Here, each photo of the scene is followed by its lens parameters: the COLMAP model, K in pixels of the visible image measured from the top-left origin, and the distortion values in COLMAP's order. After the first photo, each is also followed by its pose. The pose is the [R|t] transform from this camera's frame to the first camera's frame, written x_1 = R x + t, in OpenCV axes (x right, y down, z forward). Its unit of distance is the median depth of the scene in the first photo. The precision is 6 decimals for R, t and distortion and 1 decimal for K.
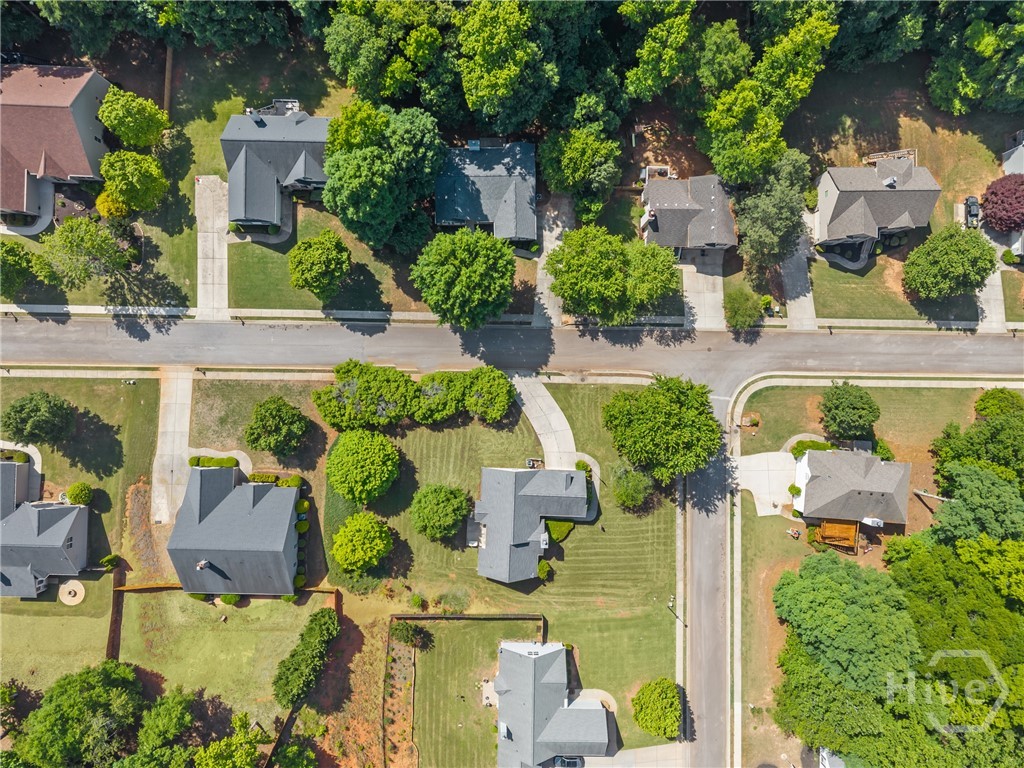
lens RADIAL K [[680.1, 0, 510.6], [0, 680.1, 384.0], [0, 0, 1]] dist [0.049091, -0.069322]
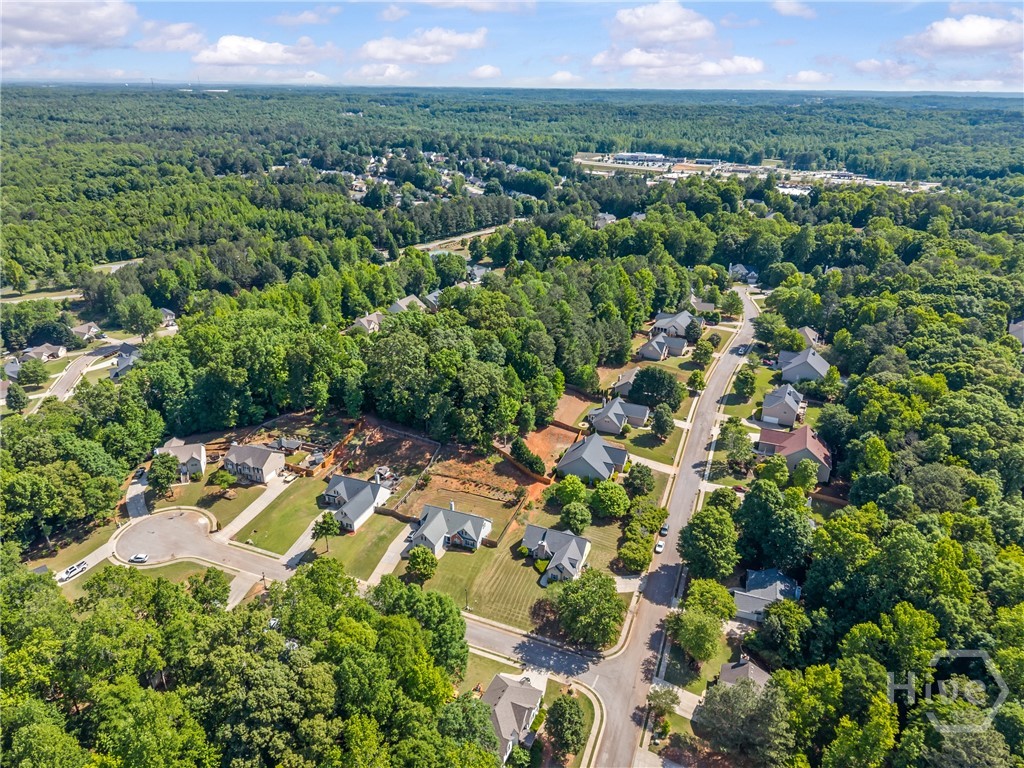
lens RADIAL K [[680.1, 0, 510.6], [0, 680.1, 384.0], [0, 0, 1]] dist [0.049091, -0.069322]
pose [[-0.348667, 0.364996, -0.863255, 1.304816], [-0.937183, -0.146525, 0.316573, -0.160841], [-0.010940, 0.919407, 0.393156, -0.023204]]
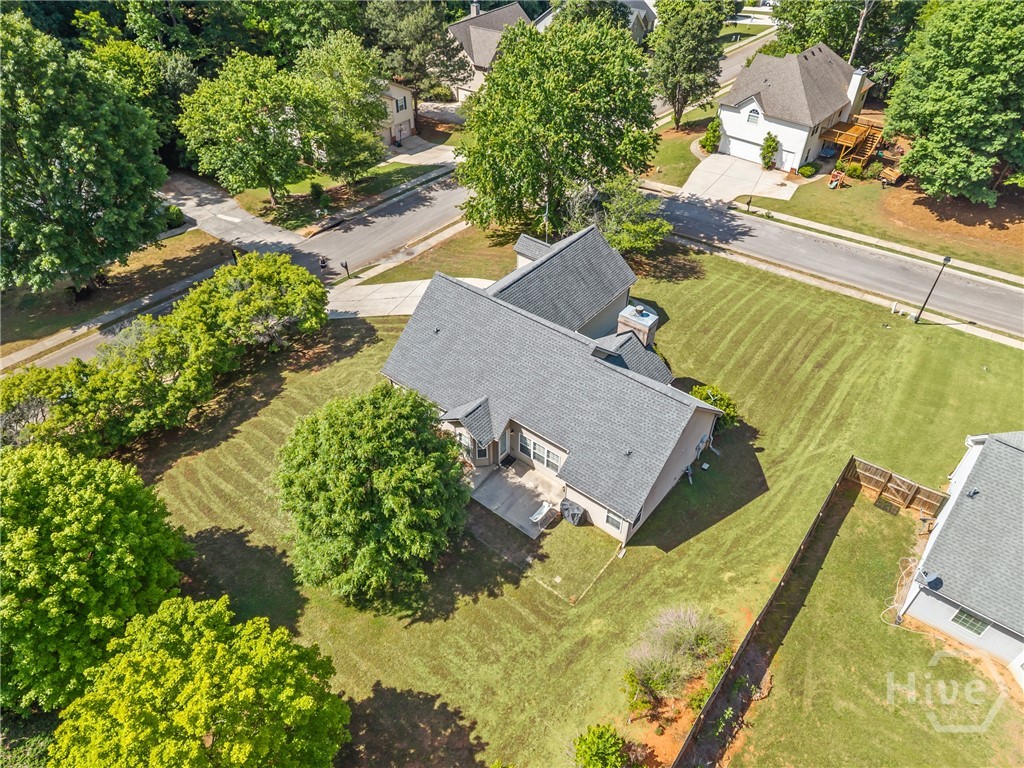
lens RADIAL K [[683.8, 0, 510.3], [0, 683.8, 385.1], [0, 0, 1]] dist [0.029165, -0.030800]
pose [[0.599973, -0.544983, 0.585685, -0.209243], [0.799999, 0.403348, -0.444197, 0.332082], [0.005845, 0.735054, 0.677984, 0.732782]]
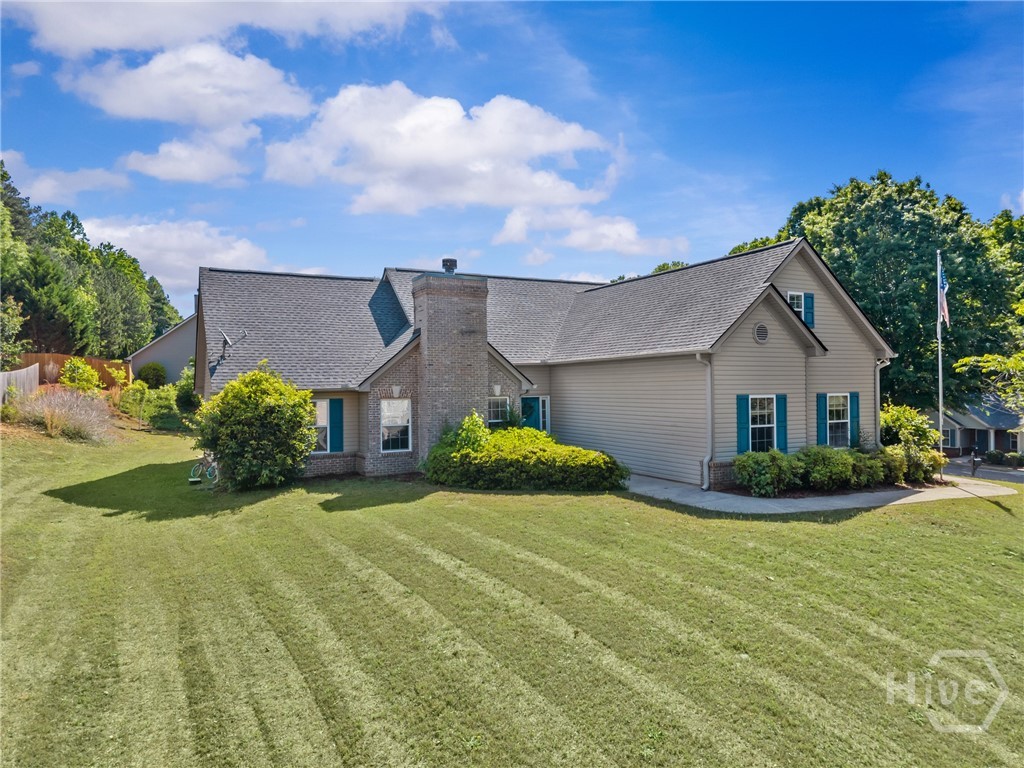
lens RADIAL K [[683.8, 0, 510.3], [0, 683.8, 385.1], [0, 0, 1]] dist [0.029165, -0.030800]
pose [[0.488850, -0.028106, -0.871915, 0.206716], [-0.872132, 0.007499, -0.489214, 0.290925], [0.020288, 0.999577, -0.020847, 0.969783]]
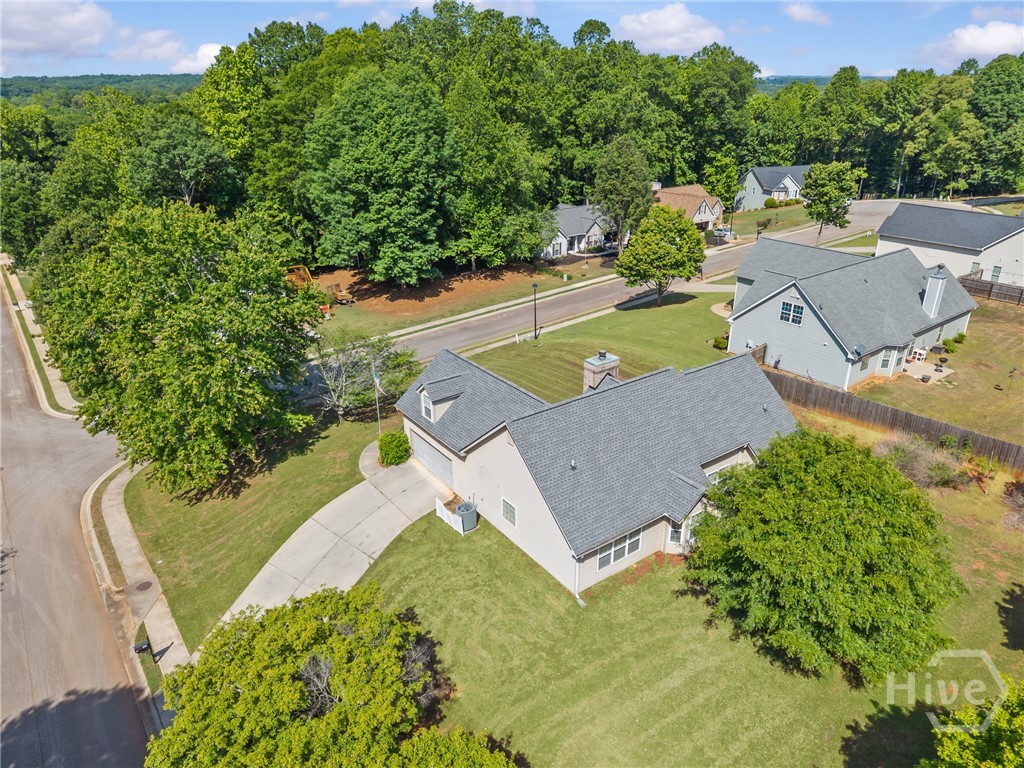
lens RADIAL K [[683.8, 0, 510.3], [0, 683.8, 385.1], [0, 0, 1]] dist [0.029165, -0.030800]
pose [[-0.614139, -0.332361, 0.715800, -0.186502], [0.789105, -0.244693, 0.563417, -0.028686], [-0.012106, 0.910858, 0.412543, 0.802082]]
